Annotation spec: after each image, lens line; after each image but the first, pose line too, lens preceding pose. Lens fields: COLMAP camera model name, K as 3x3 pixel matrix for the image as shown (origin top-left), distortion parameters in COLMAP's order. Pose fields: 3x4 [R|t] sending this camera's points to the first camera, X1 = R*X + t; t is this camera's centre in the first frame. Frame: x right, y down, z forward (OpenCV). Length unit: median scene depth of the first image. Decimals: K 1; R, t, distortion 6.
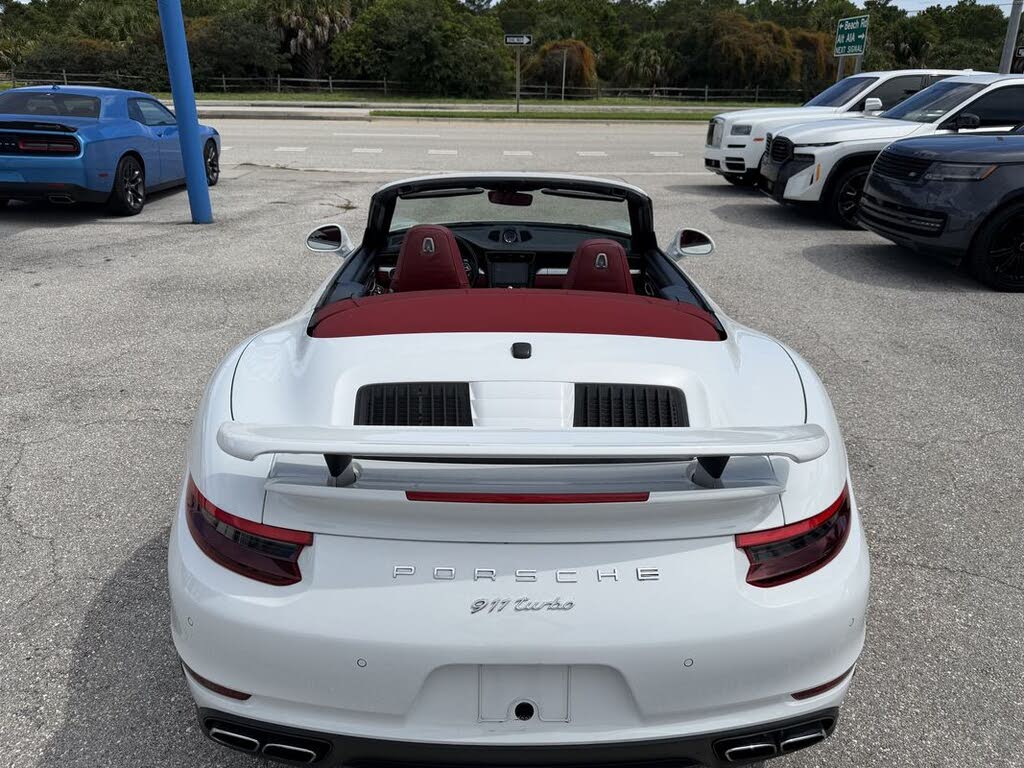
lens RADIAL K [[768.3, 0, 512.0], [0, 768.3, 384.0], [0, 0, 1]] dist [-0.008255, -0.005286]
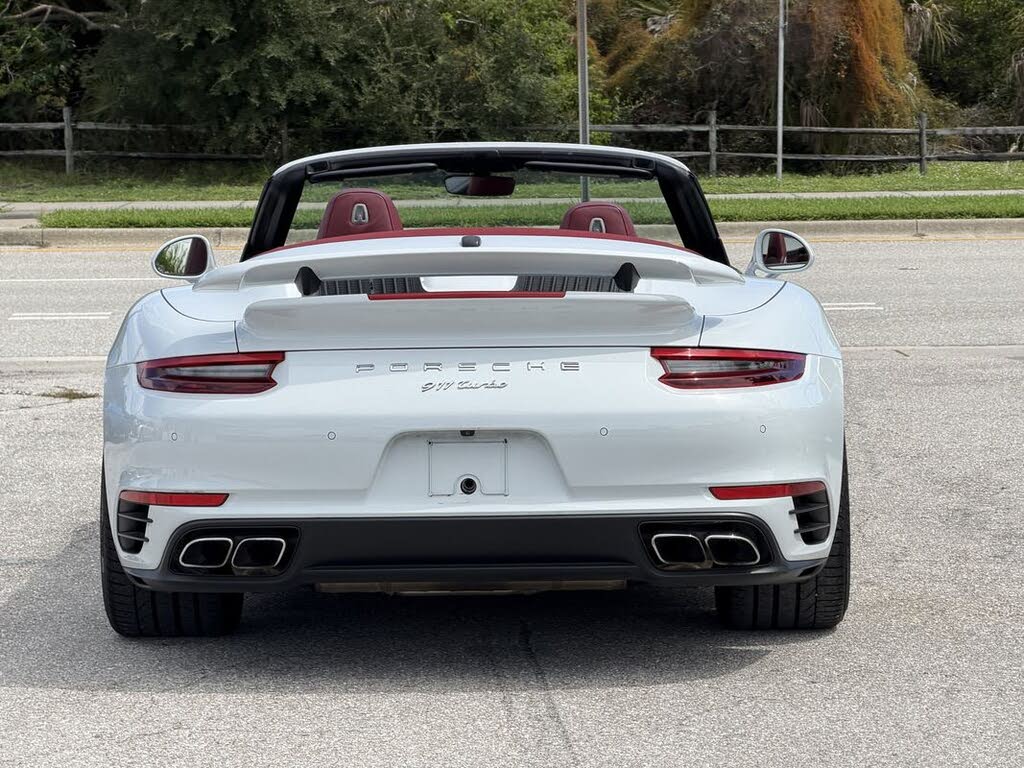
lens RADIAL K [[3592.0, 0, 512.0], [0, 3592.0, 384.0], [0, 0, 1]] dist [0.095526, -0.528297]
pose [[0.999463, -0.023059, -0.023281, 0.004918], [0.015017, 0.953818, -0.300009, 0.044271], [0.029124, 0.299498, 0.953652, -0.097949]]
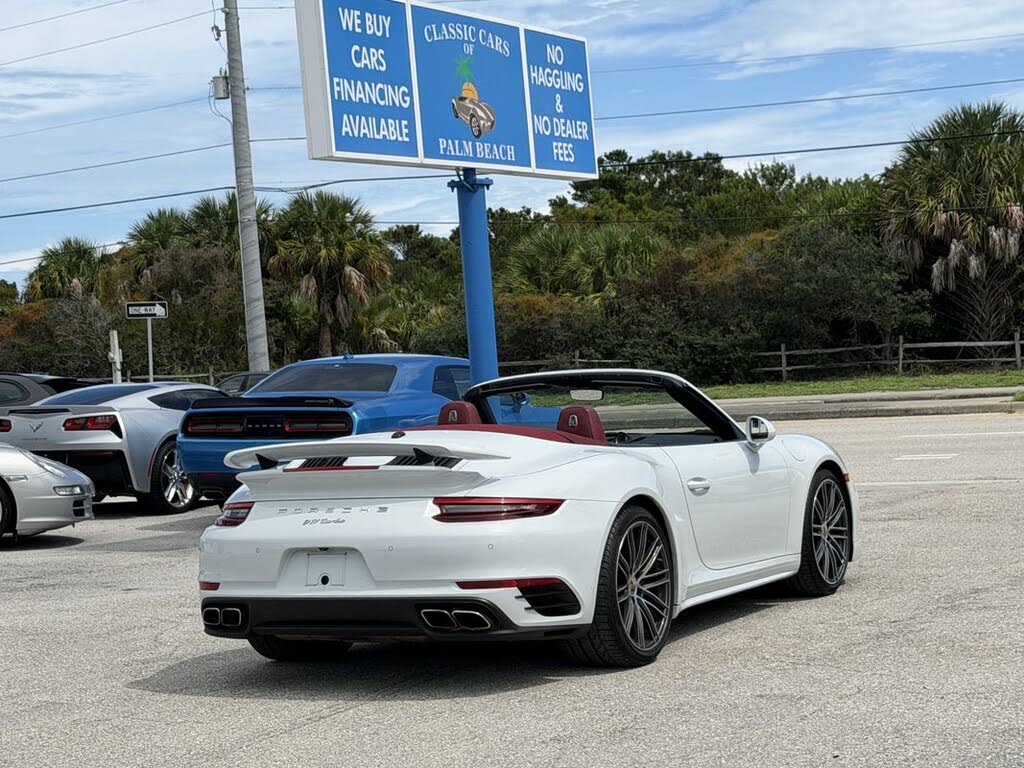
lens RADIAL K [[2048.3, 0, 512.0], [0, 2048.3, 384.0], [0, 0, 1]] dist [0.090972, 0.149280]
pose [[0.877474, -0.057910, -0.476114, 0.069997], [-0.113984, 0.939065, -0.324291, 0.037652], [0.465882, 0.338827, 0.817405, -0.076823]]
